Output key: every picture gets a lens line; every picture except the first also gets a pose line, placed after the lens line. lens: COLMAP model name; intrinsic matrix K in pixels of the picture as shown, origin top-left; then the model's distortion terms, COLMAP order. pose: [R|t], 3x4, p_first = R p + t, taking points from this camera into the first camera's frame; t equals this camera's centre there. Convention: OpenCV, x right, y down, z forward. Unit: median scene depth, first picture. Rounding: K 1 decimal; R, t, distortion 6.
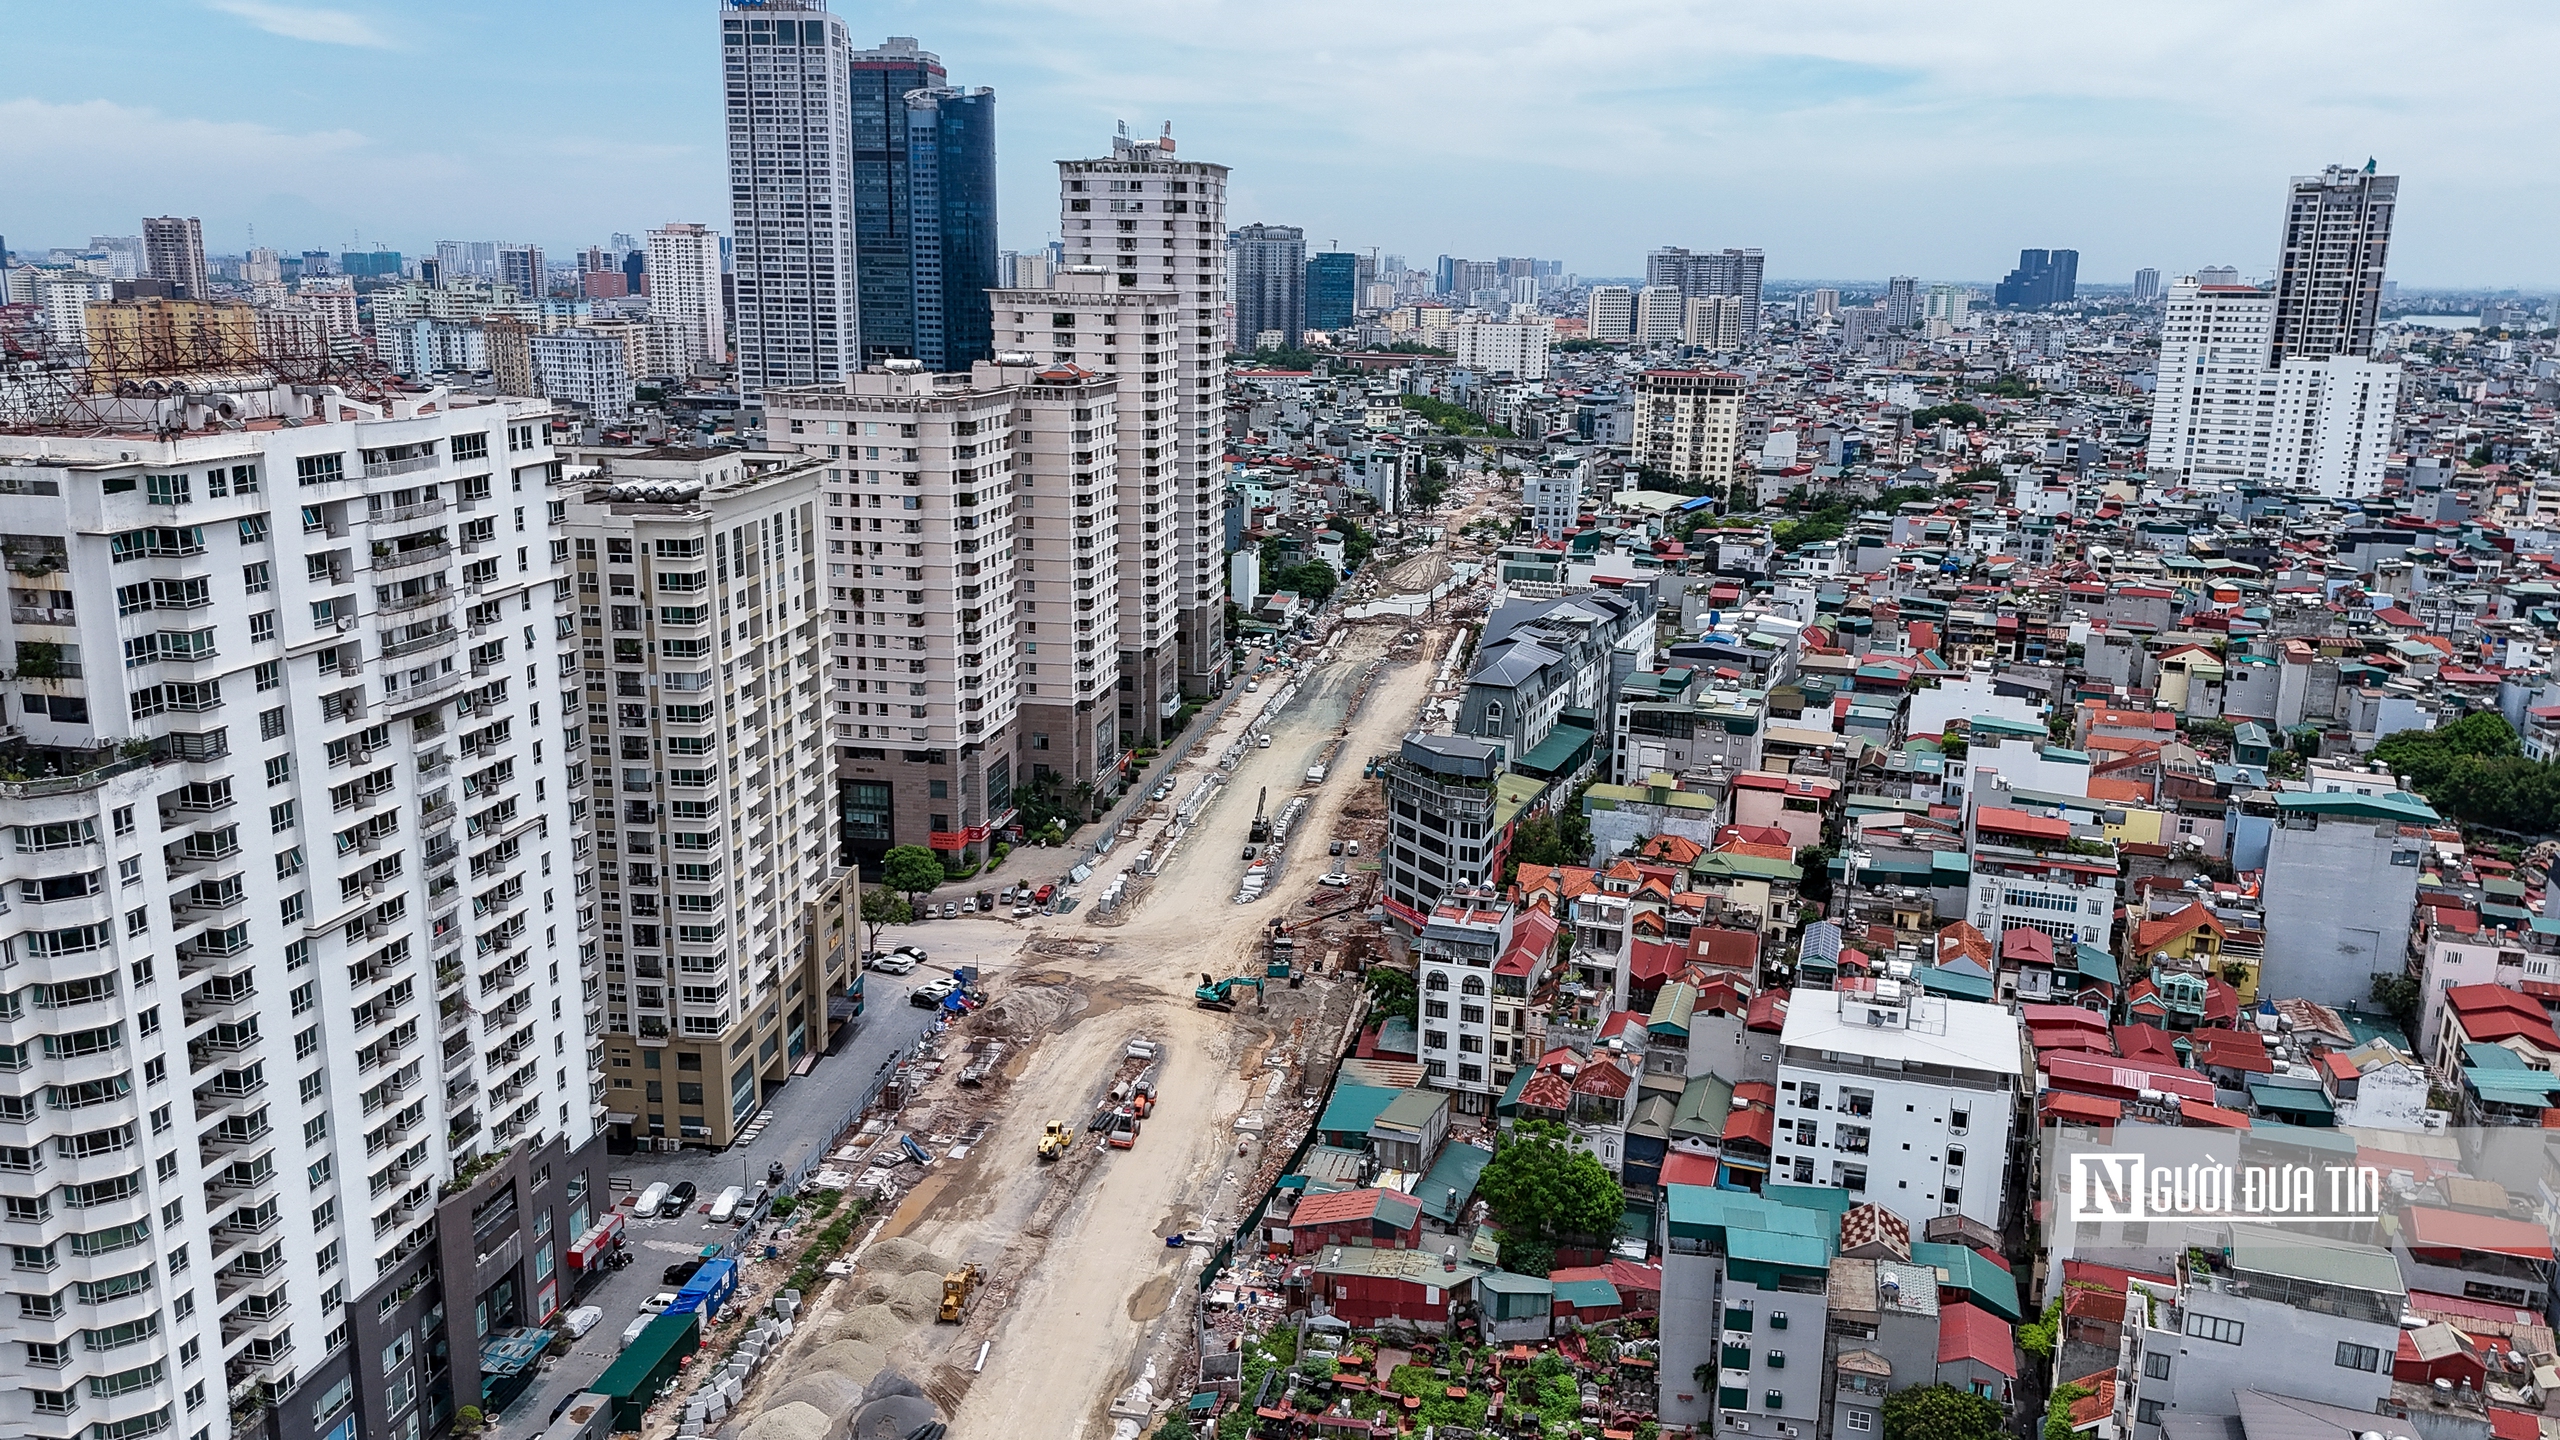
lens RADIAL K [[1924.7, 0, 1280.0], [0, 1924.7, 720.0], [0, 0, 1]] dist [0.121216, -0.138339]
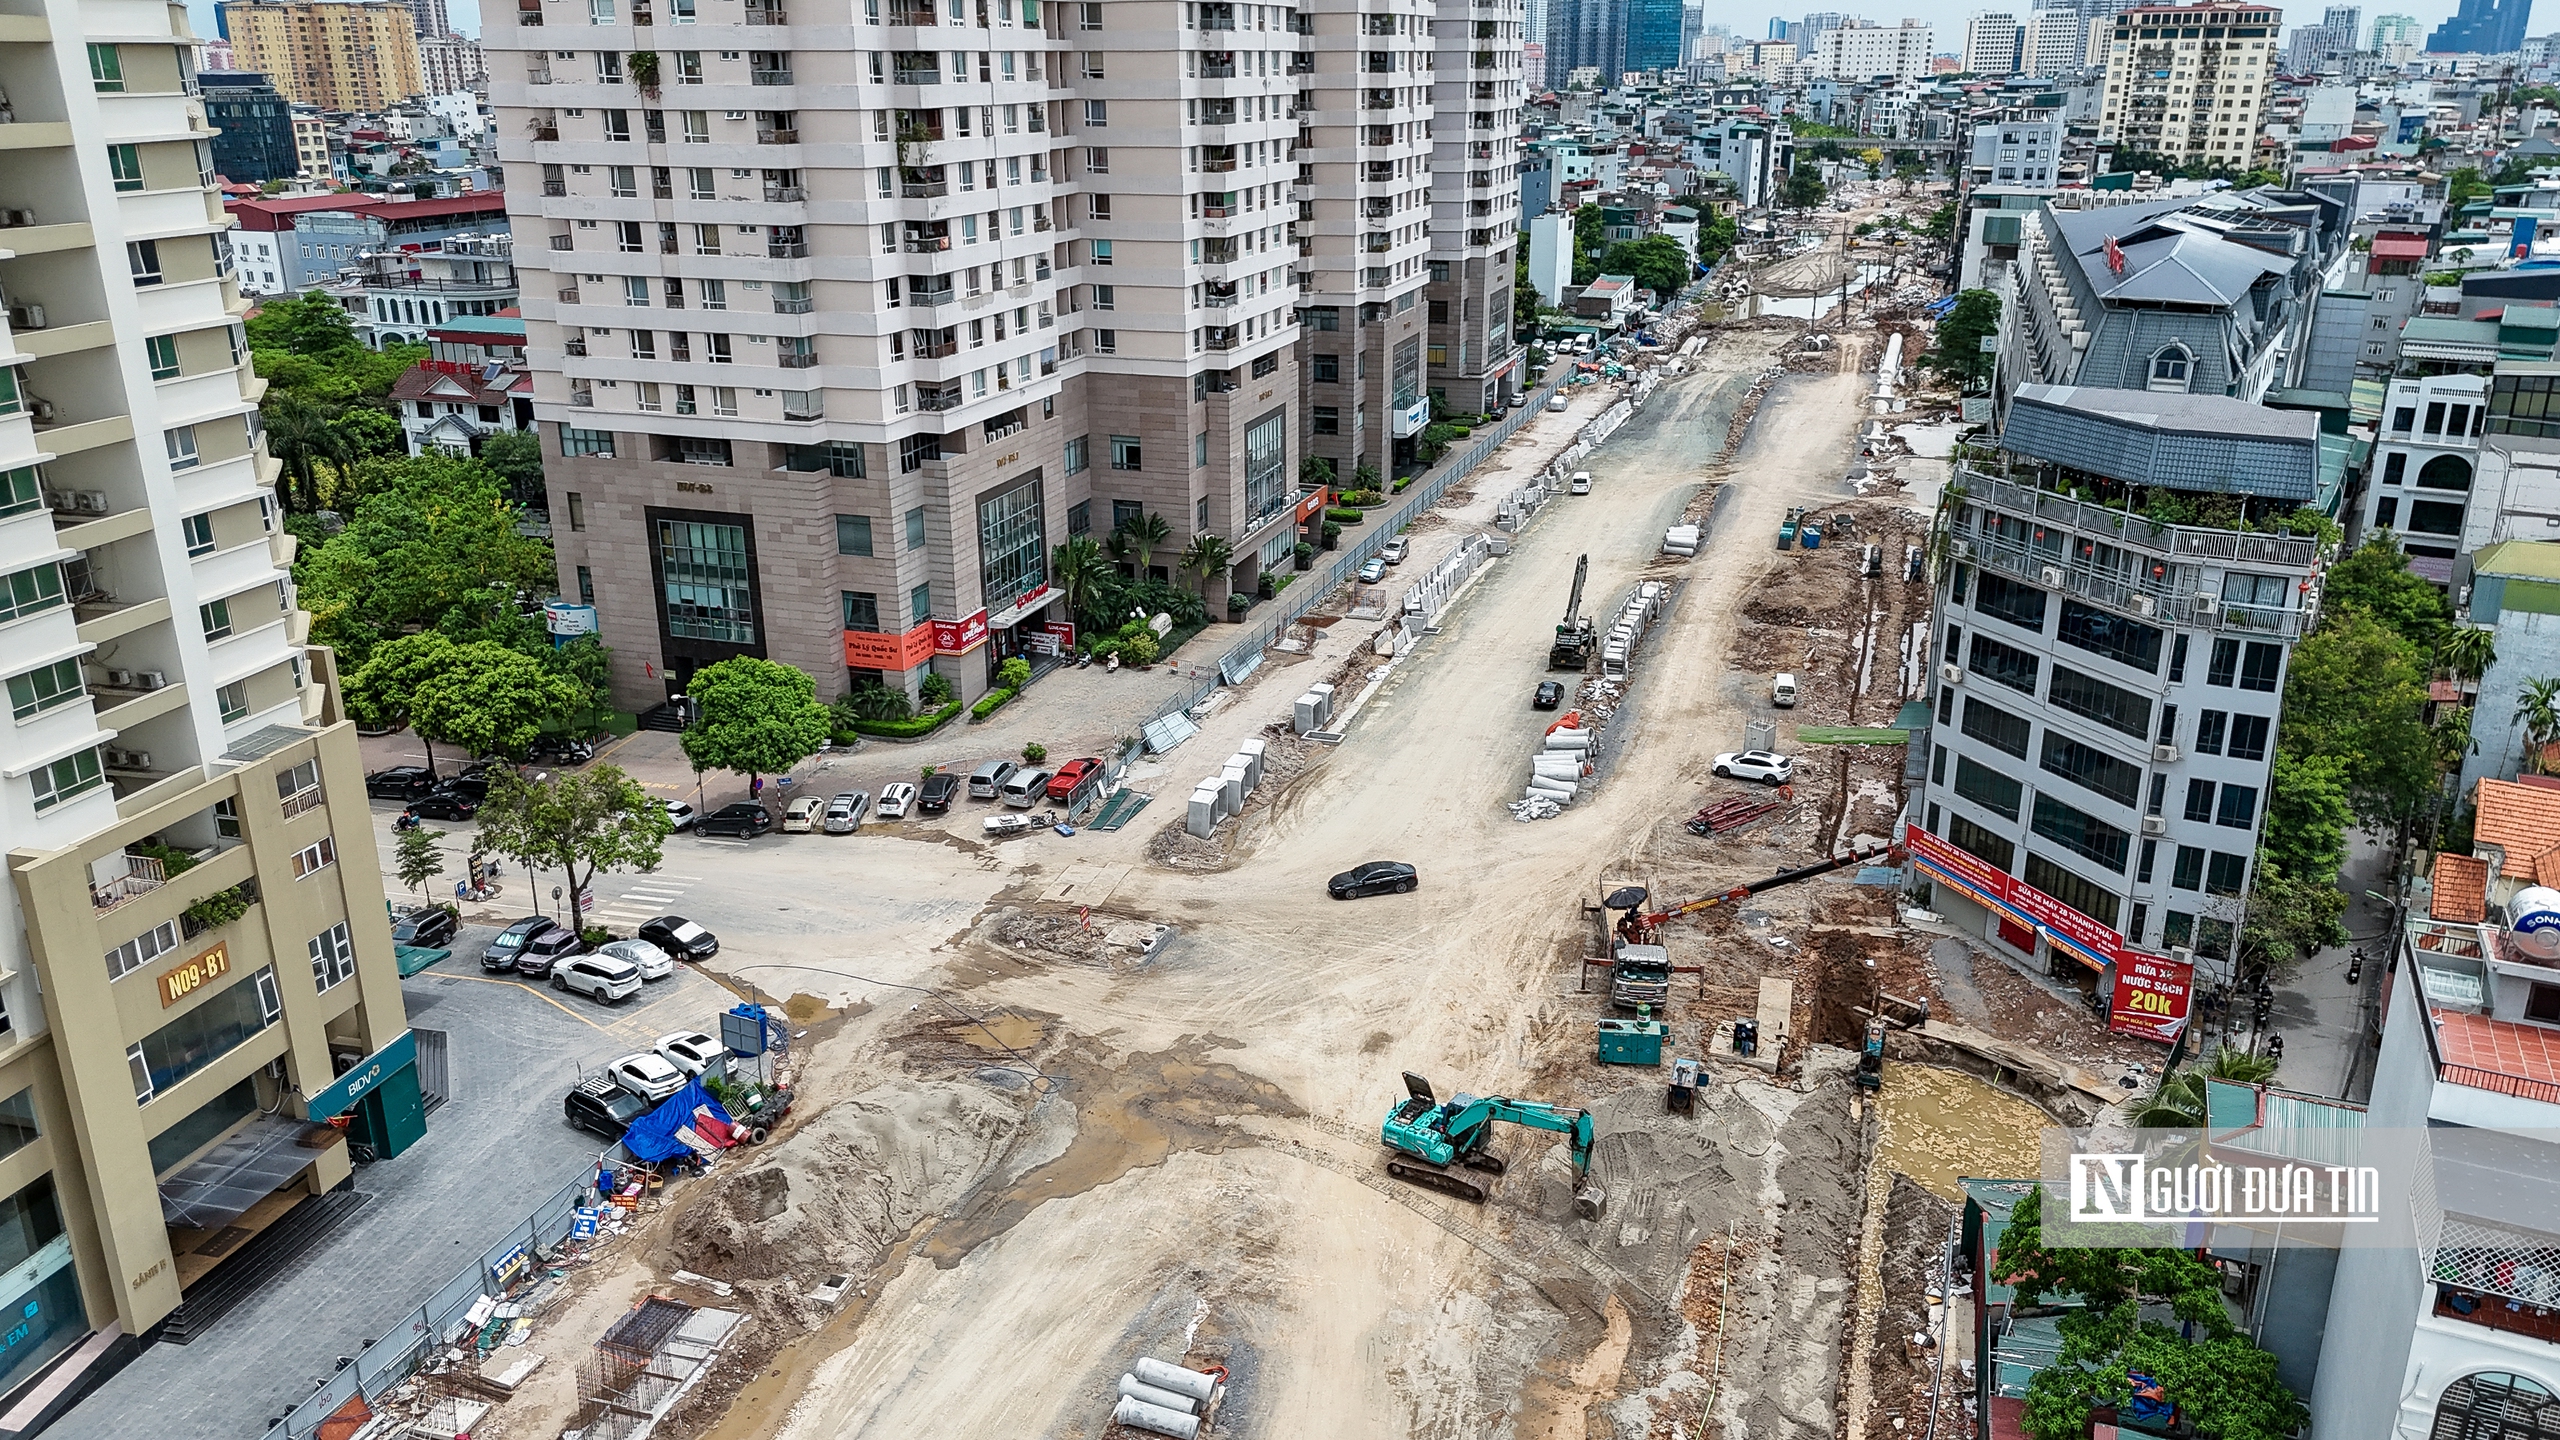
lens RADIAL K [[1896.0, 0, 1280.0], [0, 1896.0, 720.0], [0, 0, 1]] dist [0.088147, -0.102125]
pose [[0.988279, 0.031380, -0.149400, -0.007563], [-0.016307, 0.994746, 0.101069, 0.019882], [0.151786, -0.097448, 0.983598, 0.356371]]
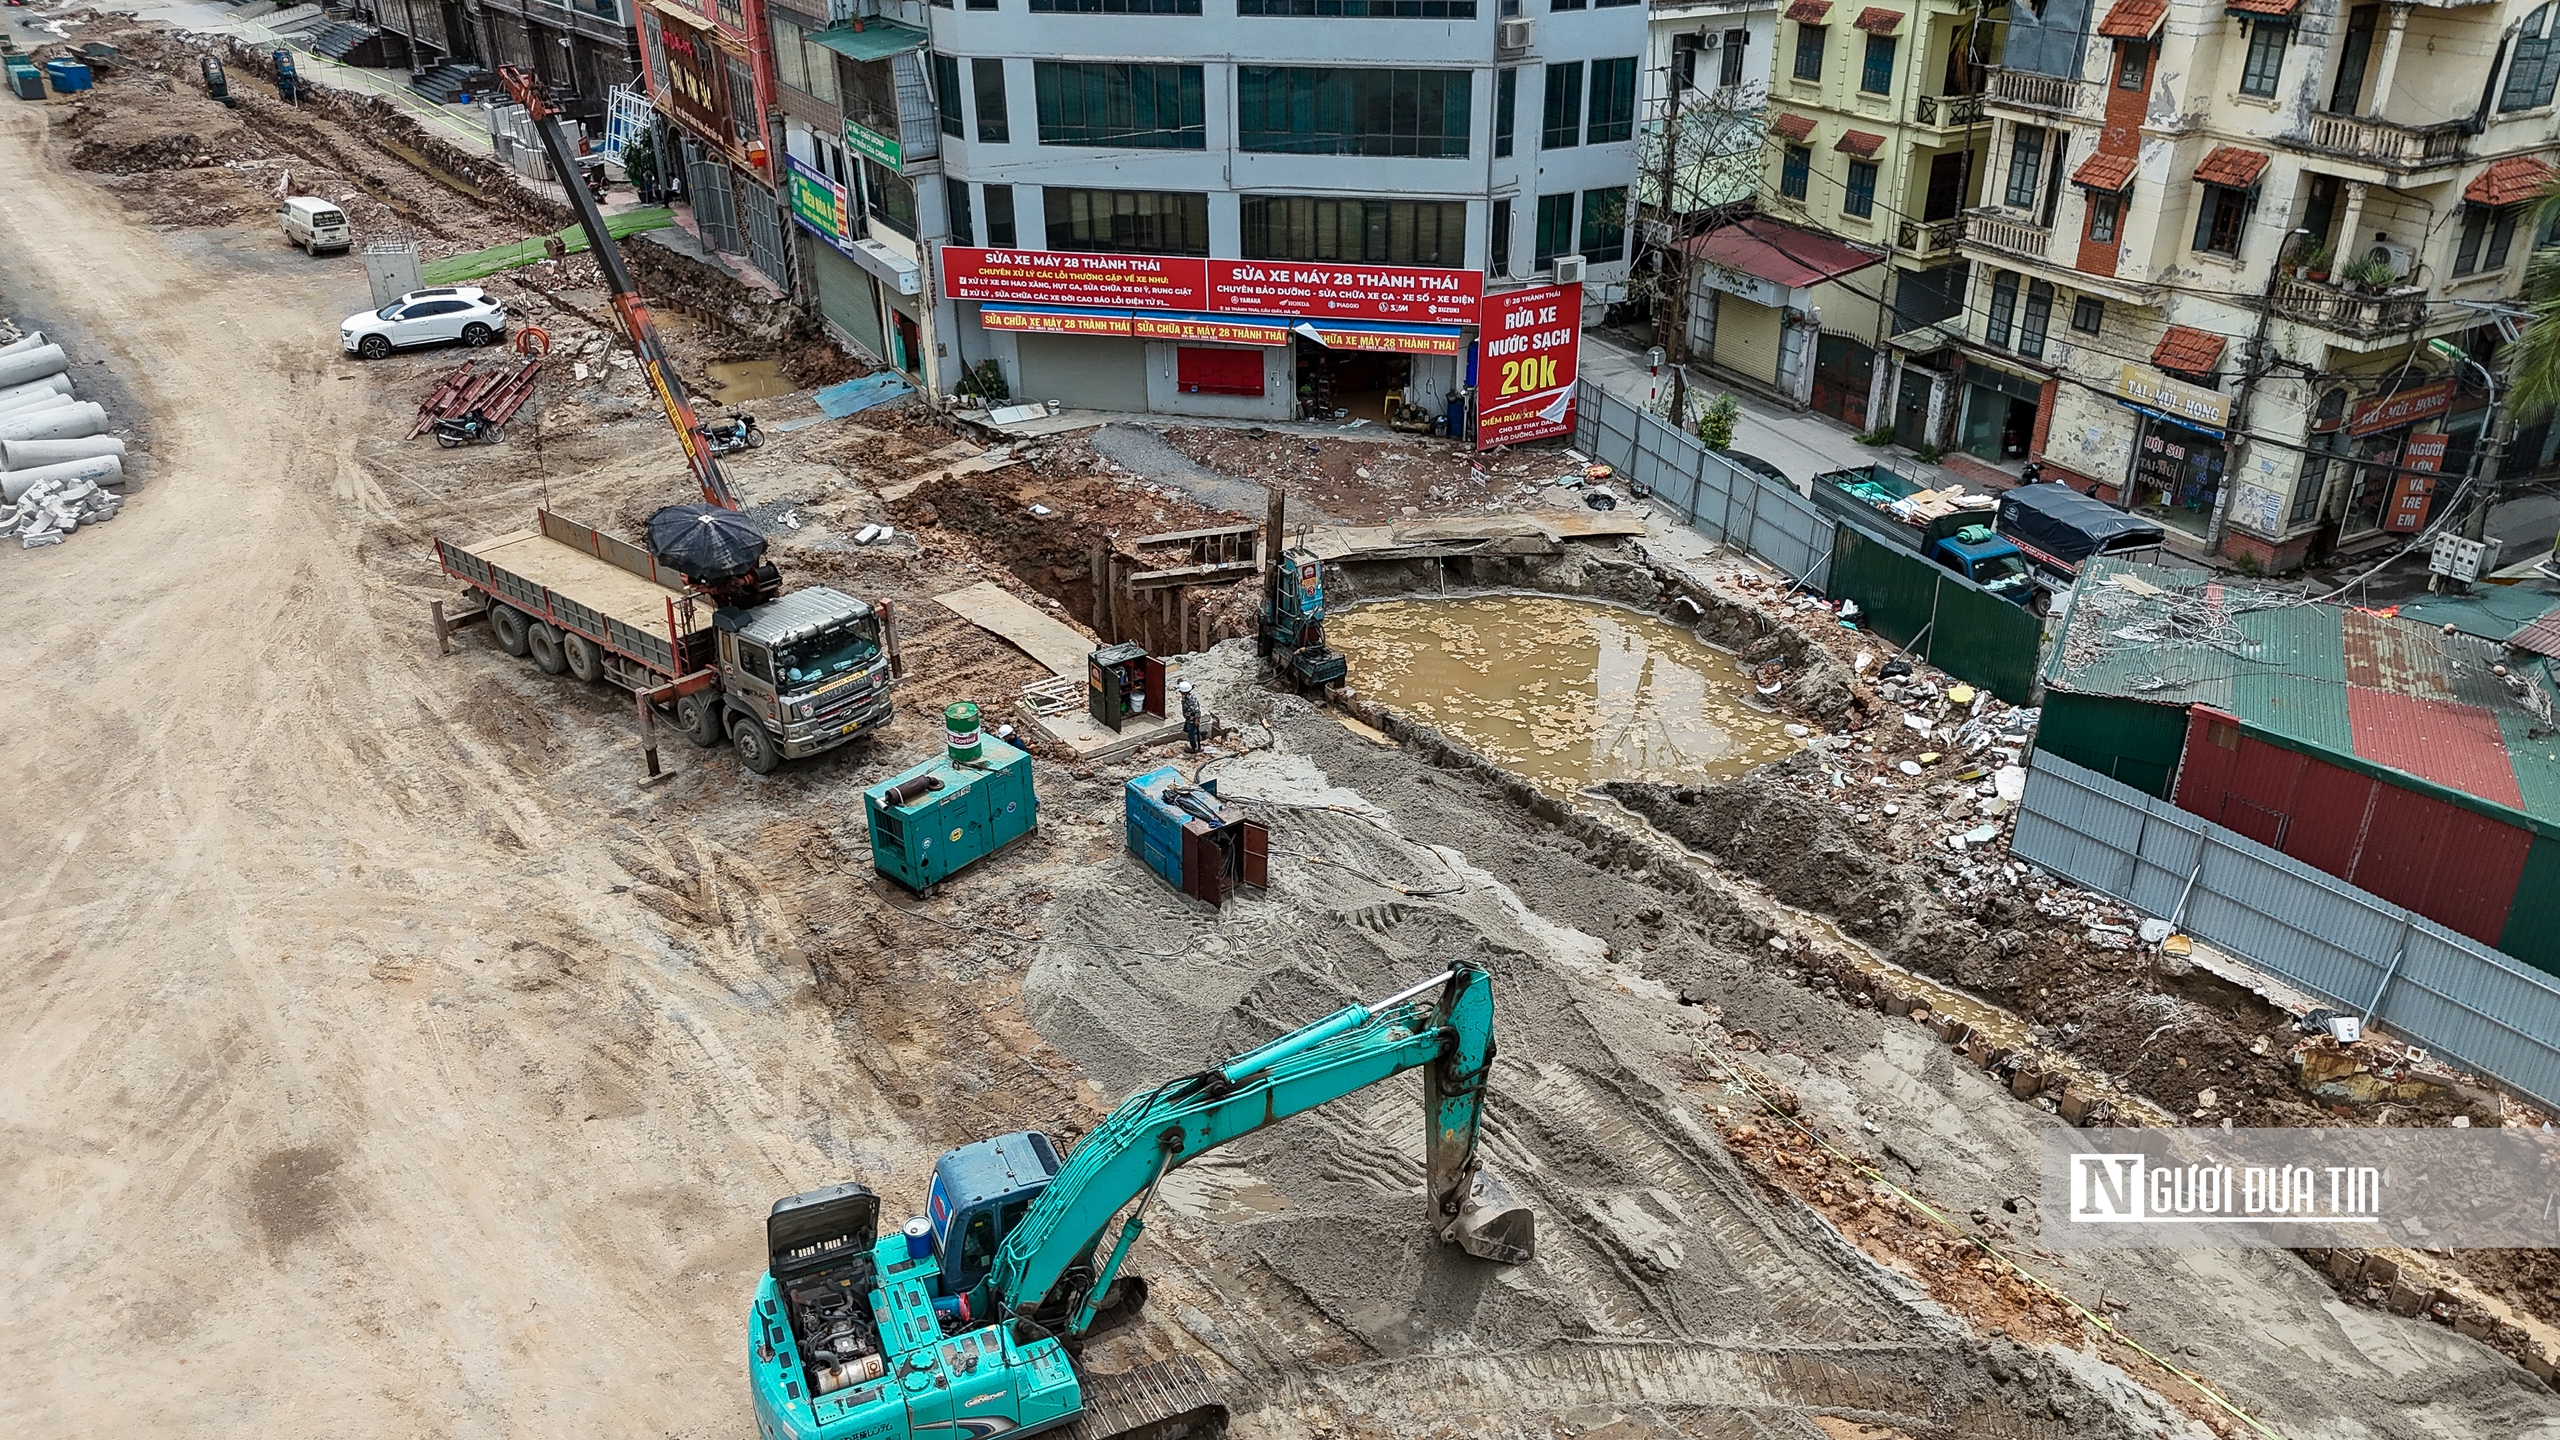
lens RADIAL K [[1896.0, 0, 1280.0], [0, 1896.0, 720.0], [0, 0, 1]] dist [0.088147, -0.102125]
pose [[0.678574, -0.358967, 0.640843, -0.037508], [0.192389, 0.928851, 0.316578, 0.046601], [-0.708889, -0.091530, 0.699356, 0.486147]]
